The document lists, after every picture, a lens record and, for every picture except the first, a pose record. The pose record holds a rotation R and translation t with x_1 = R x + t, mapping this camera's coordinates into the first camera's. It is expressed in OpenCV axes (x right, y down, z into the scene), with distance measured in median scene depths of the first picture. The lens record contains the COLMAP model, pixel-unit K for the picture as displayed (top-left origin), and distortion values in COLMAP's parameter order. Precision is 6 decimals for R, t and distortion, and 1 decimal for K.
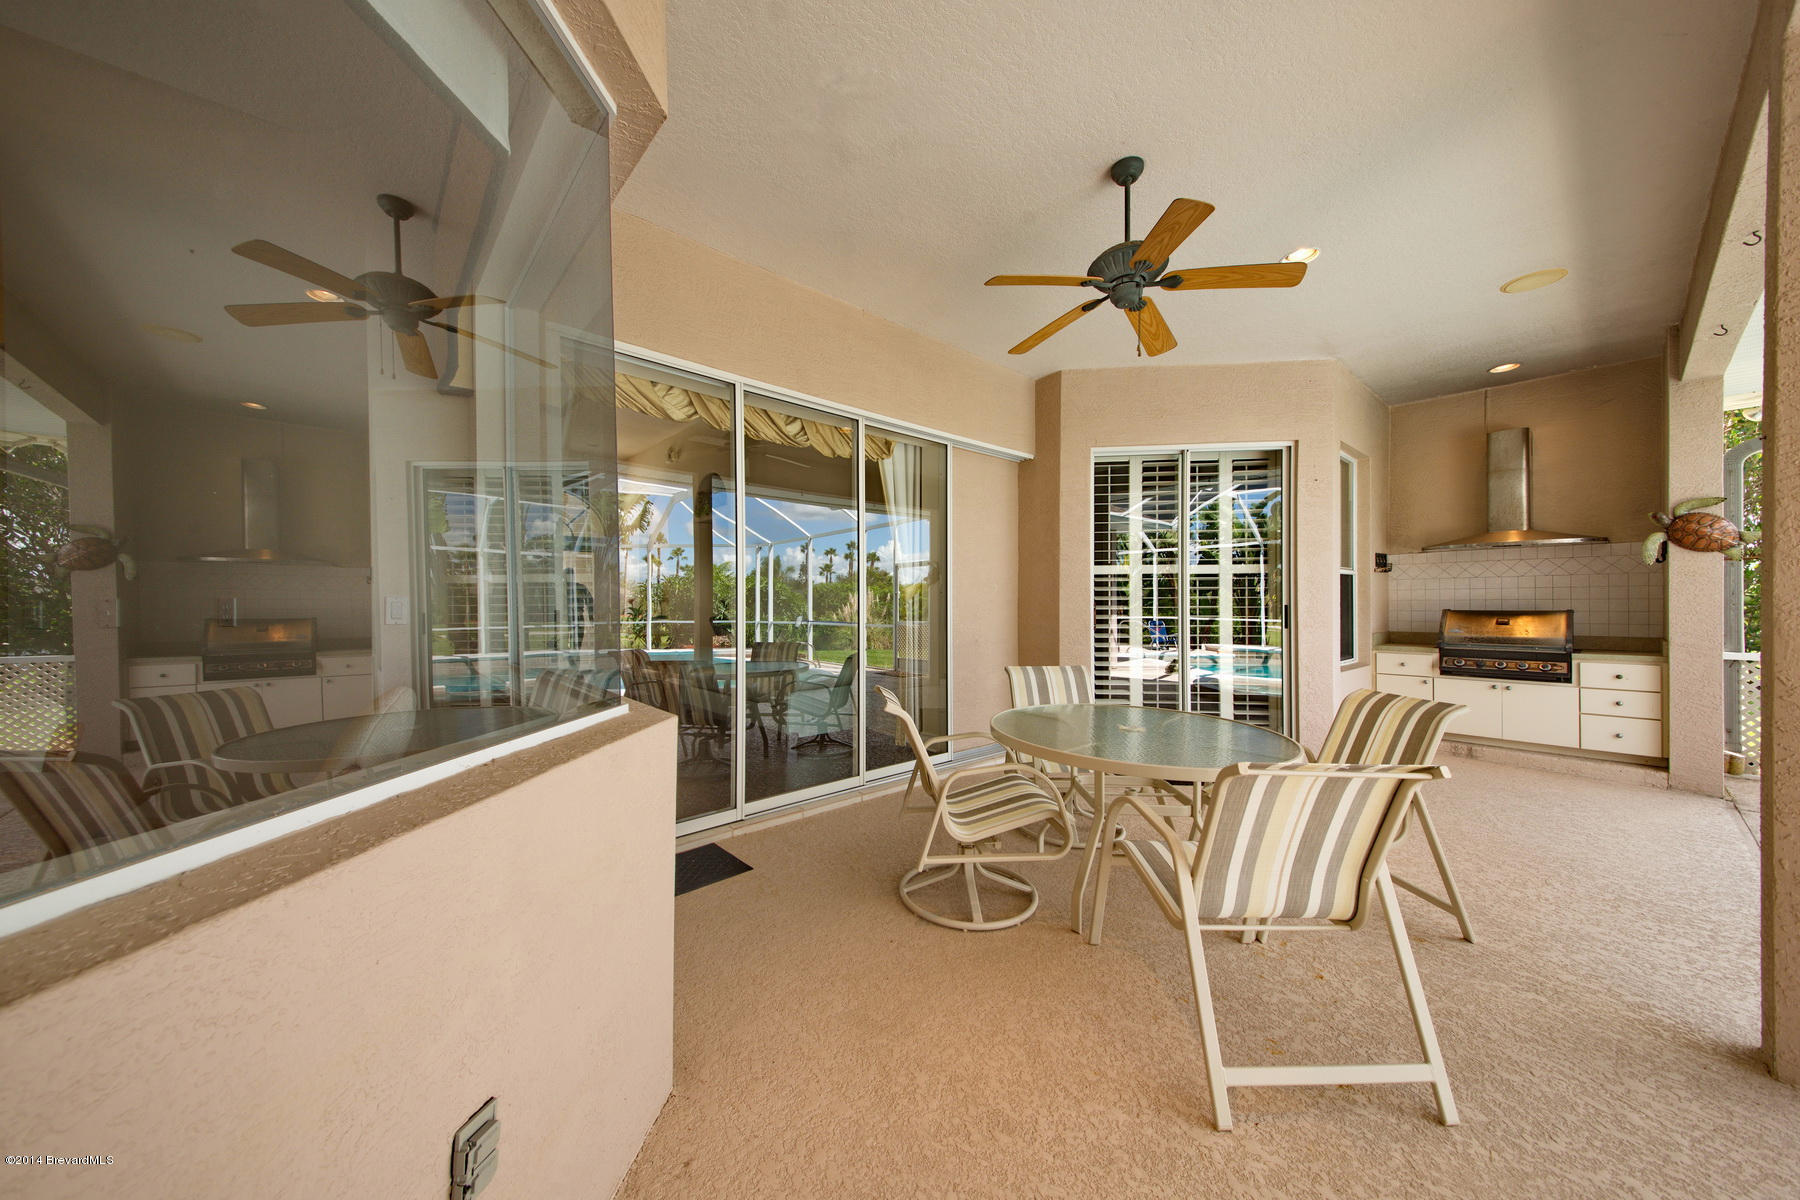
lens RADIAL K [[620.4, 0, 895.1], [0, 620.4, 605.3], [0, 0, 1]] dist [0.010674, -0.000876]
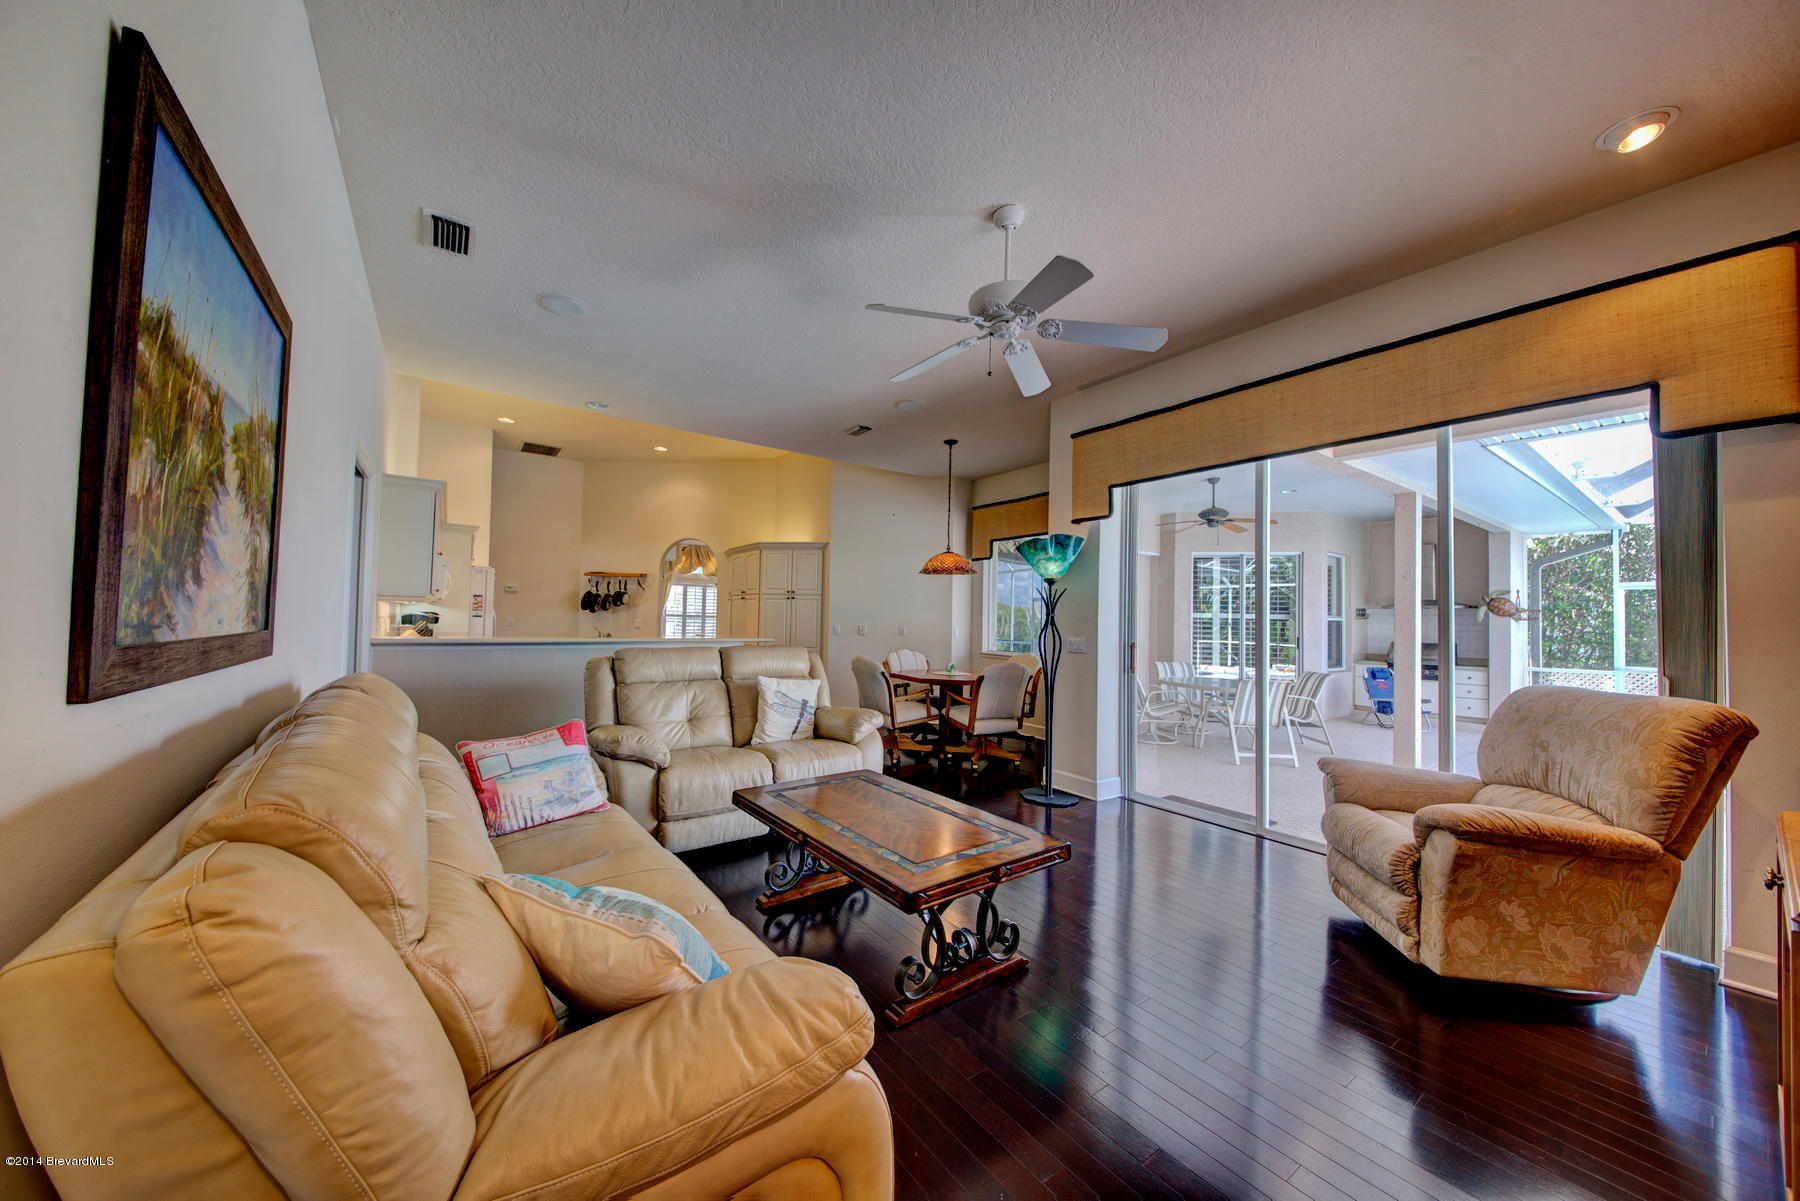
lens RADIAL K [[620.4, 0, 908.4], [0, 620.4, 600.3], [0, 0, 1]] dist [0.010674, -0.000876]
pose [[0.995822, 0.024313, -0.088016, -0.393983], [-0.027554, 0.998979, -0.035794, -0.010678], [0.087056, 0.038070, 0.995476, -1.005336]]
